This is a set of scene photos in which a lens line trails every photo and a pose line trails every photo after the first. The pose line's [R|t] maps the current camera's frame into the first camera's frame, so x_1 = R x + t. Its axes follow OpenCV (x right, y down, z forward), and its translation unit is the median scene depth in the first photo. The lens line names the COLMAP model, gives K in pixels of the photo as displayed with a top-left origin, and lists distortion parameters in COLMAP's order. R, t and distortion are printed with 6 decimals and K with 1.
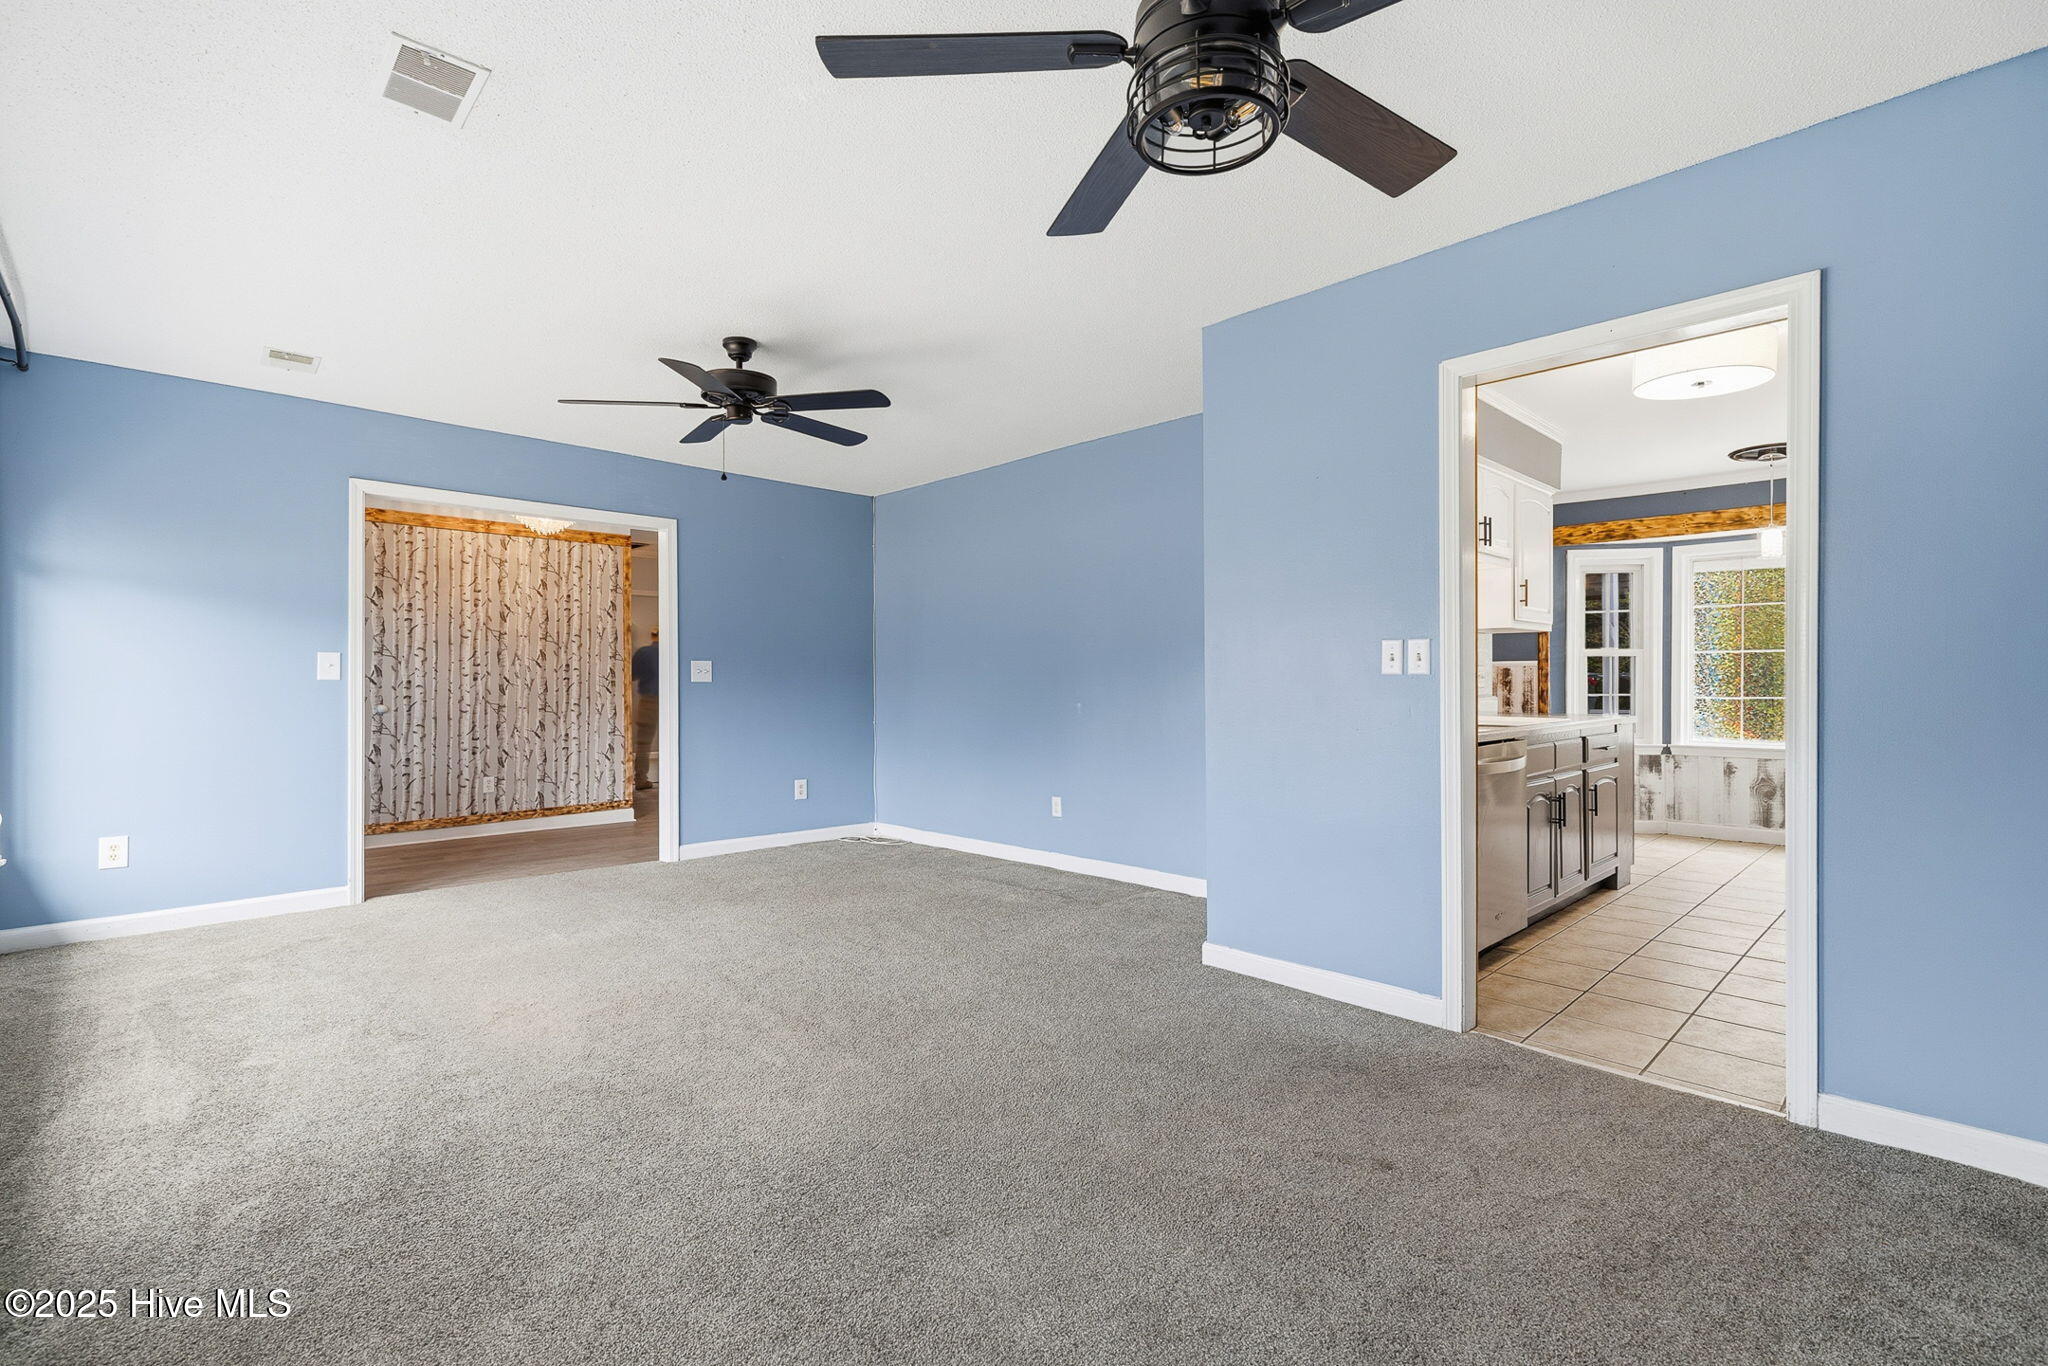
lens RADIAL K [[929.4, 0, 1012.6], [0, 929.4, 679.3], [0, 0, 1]] dist [0.004781, 0.000427]
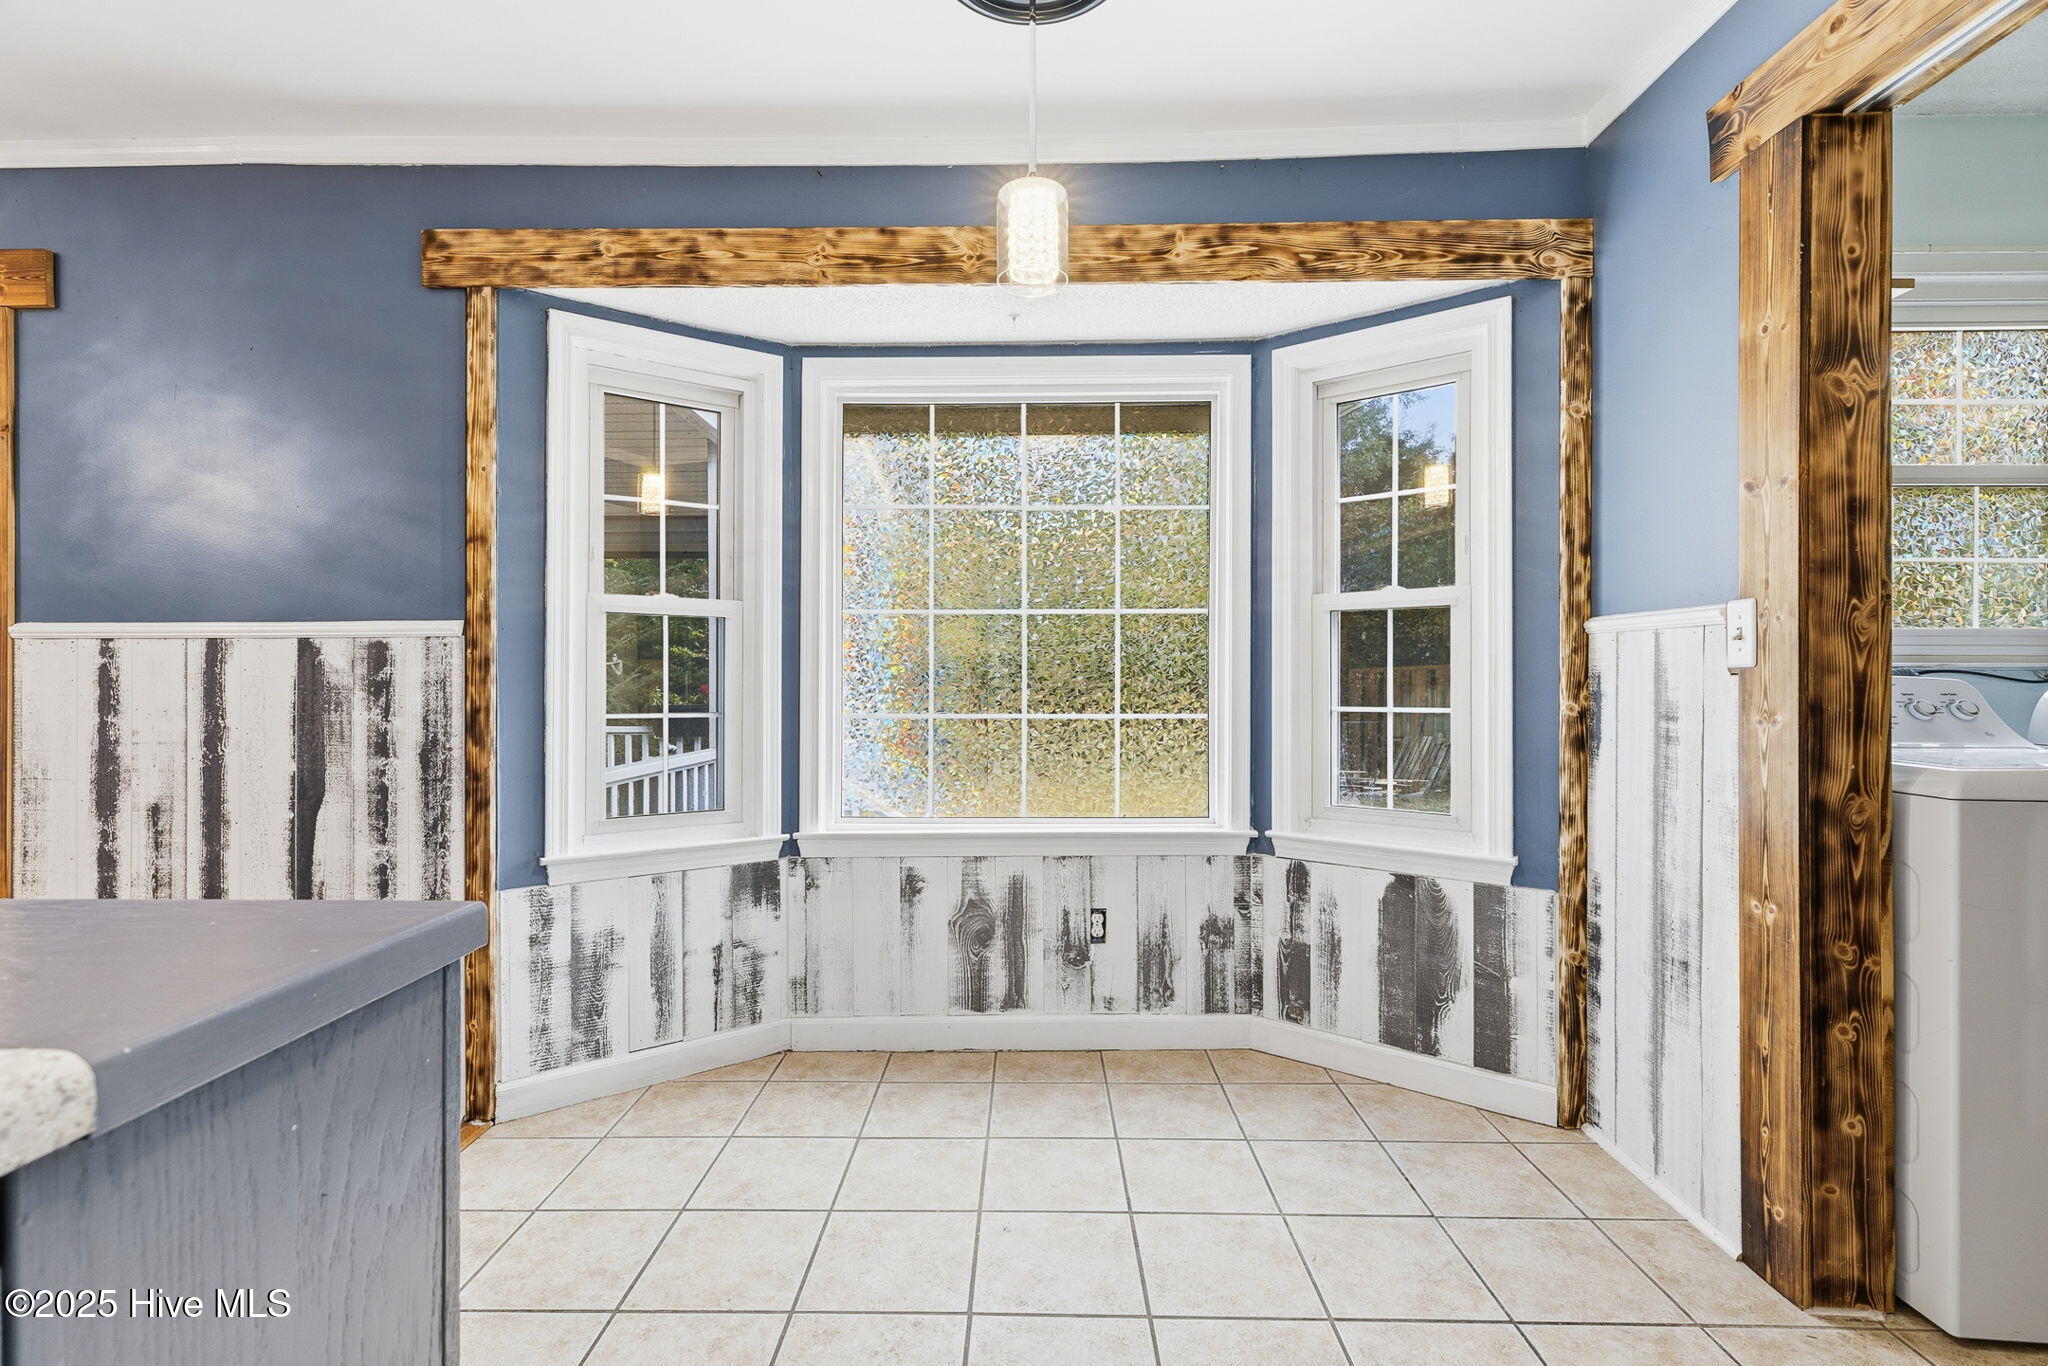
lens RADIAL K [[929.4, 0, 1012.6], [0, 929.4, 679.3], [0, 0, 1]] dist [0.004781, 0.000427]
pose [[0.703908, 0.000986, 0.710290, 0.486675], [0.000535, 0.999998, -0.001919, 0.002333], [-0.710291, 0.001731, 0.703906, 0.650507]]
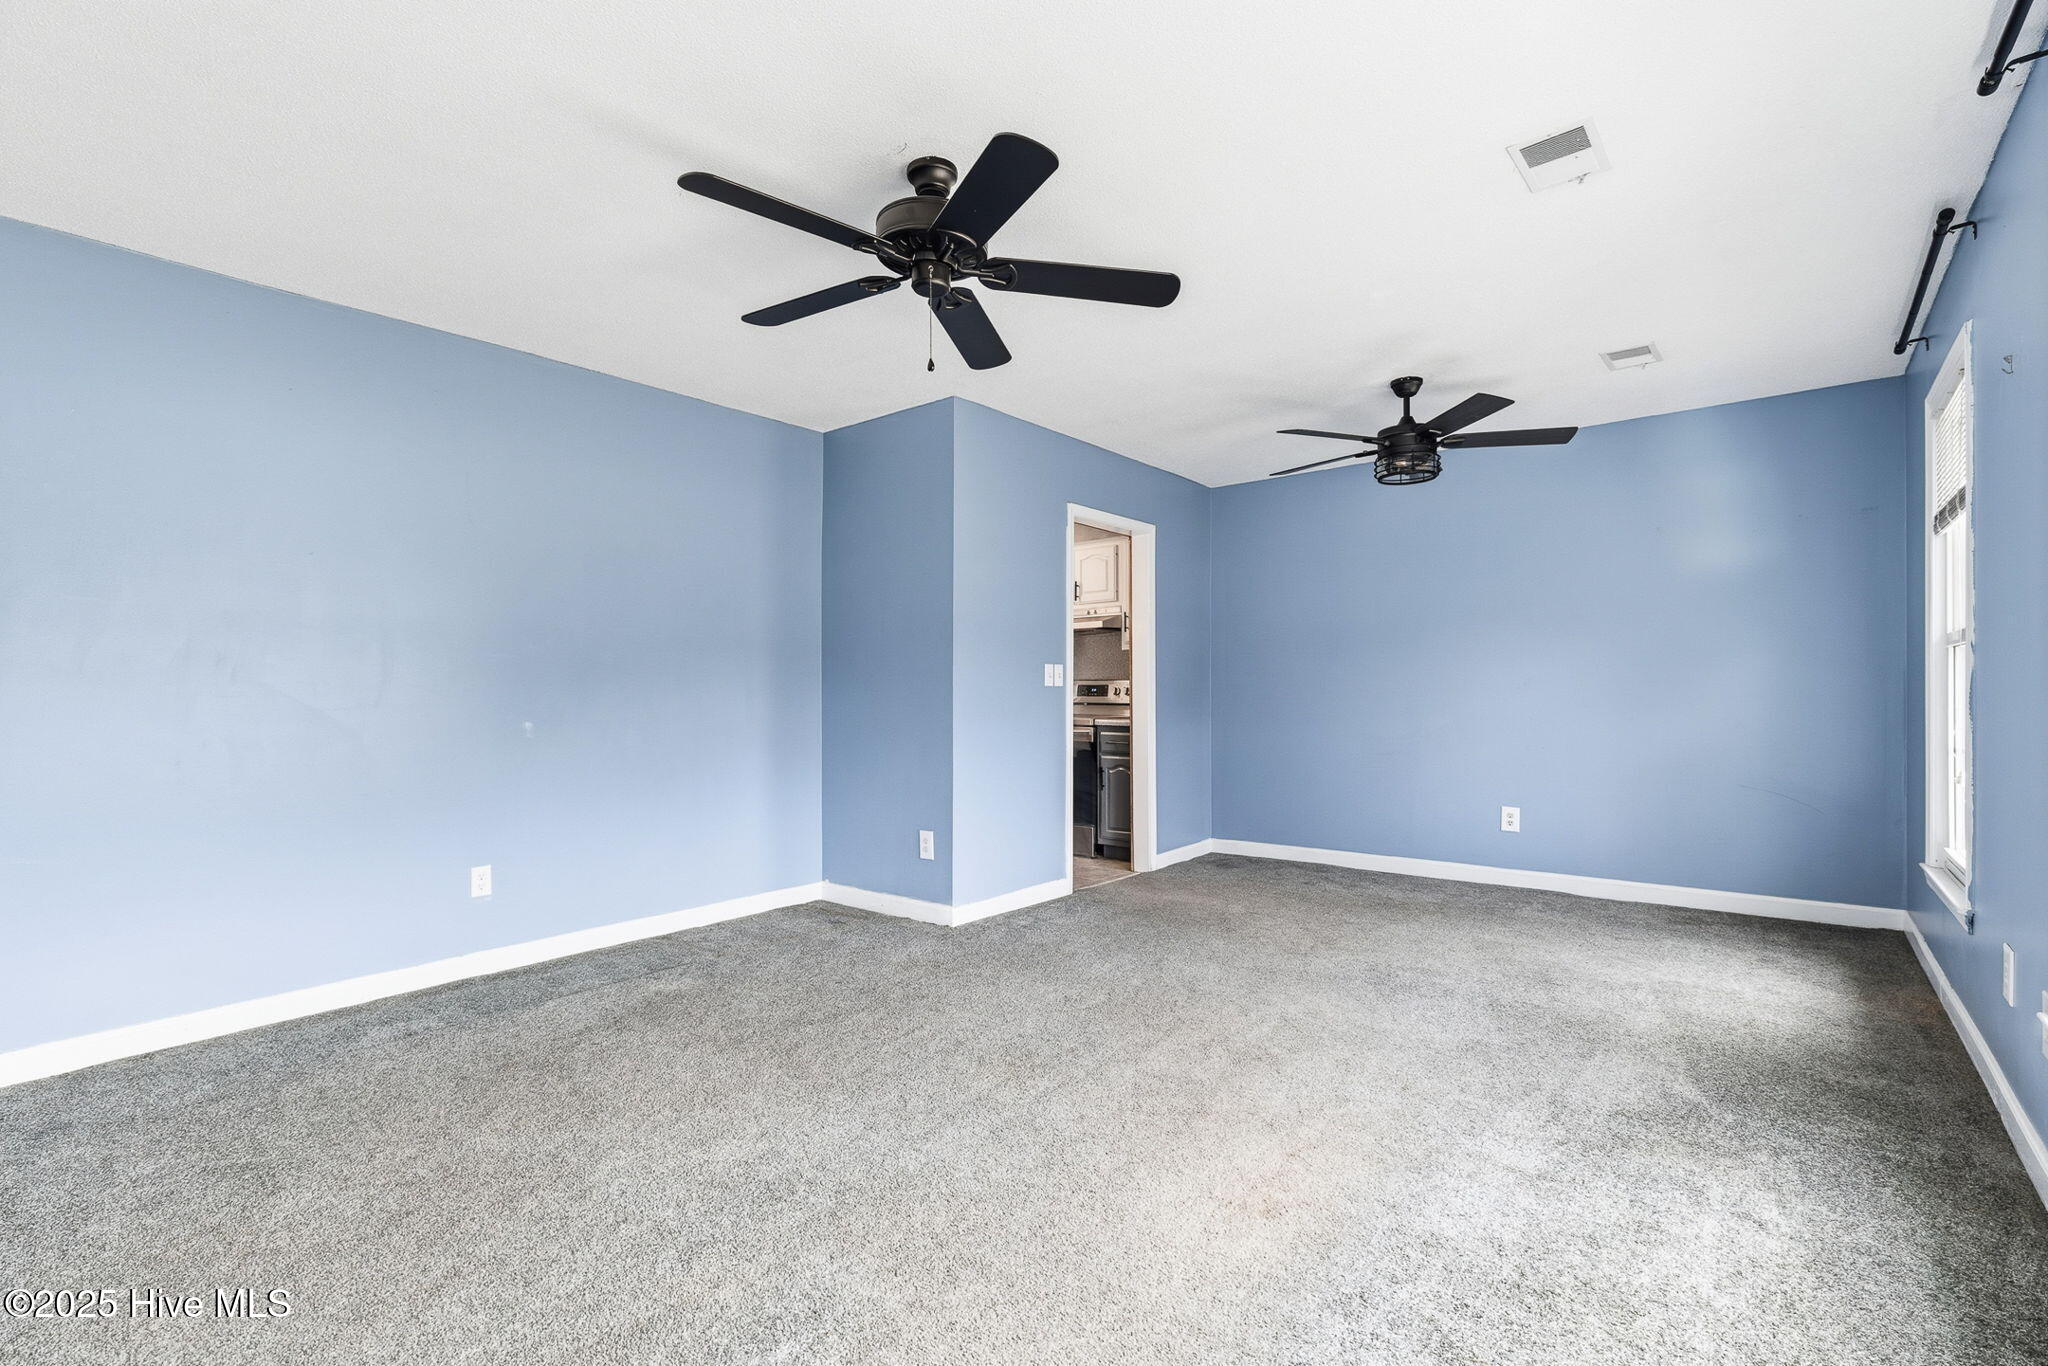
lens RADIAL K [[917.6, 0, 1008.1], [0, 917.6, 684.5], [0, 0, 1]] dist [0.001576, -0.000035]
pose [[-0.108945, 0.010872, 0.993988, -0.533325], [0.001858, 0.999941, -0.010734, 0.004290], [-0.994046, 0.000677, -0.108958, 0.578942]]
